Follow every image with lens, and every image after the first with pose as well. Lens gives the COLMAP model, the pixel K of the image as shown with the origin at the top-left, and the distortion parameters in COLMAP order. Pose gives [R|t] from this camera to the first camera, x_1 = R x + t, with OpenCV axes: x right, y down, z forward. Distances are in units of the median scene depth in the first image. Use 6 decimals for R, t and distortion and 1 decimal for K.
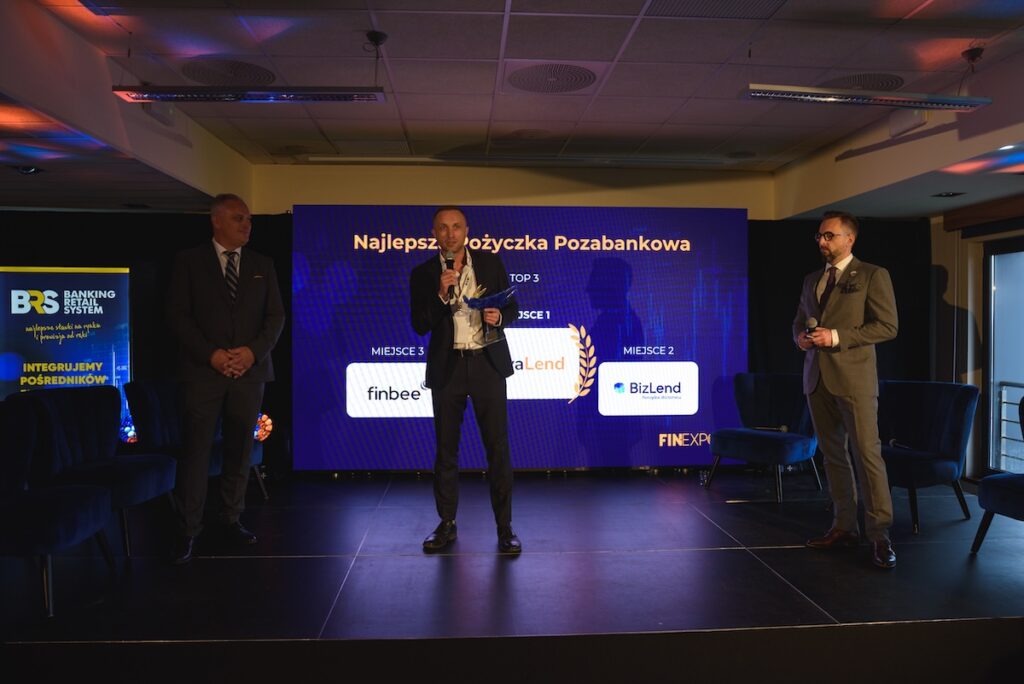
lens RADIAL K [[765.9, 0, 509.6], [0, 765.9, 331.0], [0, 0, 1]] dist [-0.068362, 0.034695]
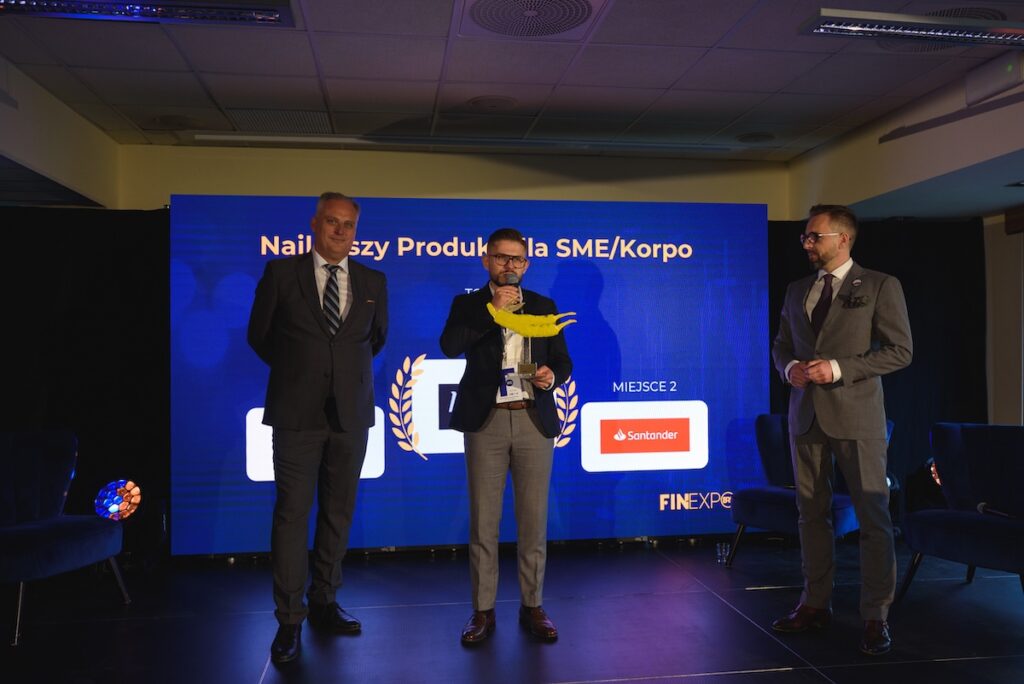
lens RADIAL K [[846.9, 0, 510.8], [0, 846.9, 346.1], [0, 0, 1]] dist [-0.018041, 0.050186]
pose [[0.996859, -0.007316, 0.078863, -0.021356], [0.008730, 0.999807, -0.017595, -0.001587], [-0.078719, 0.018228, 0.996730, 0.157260]]
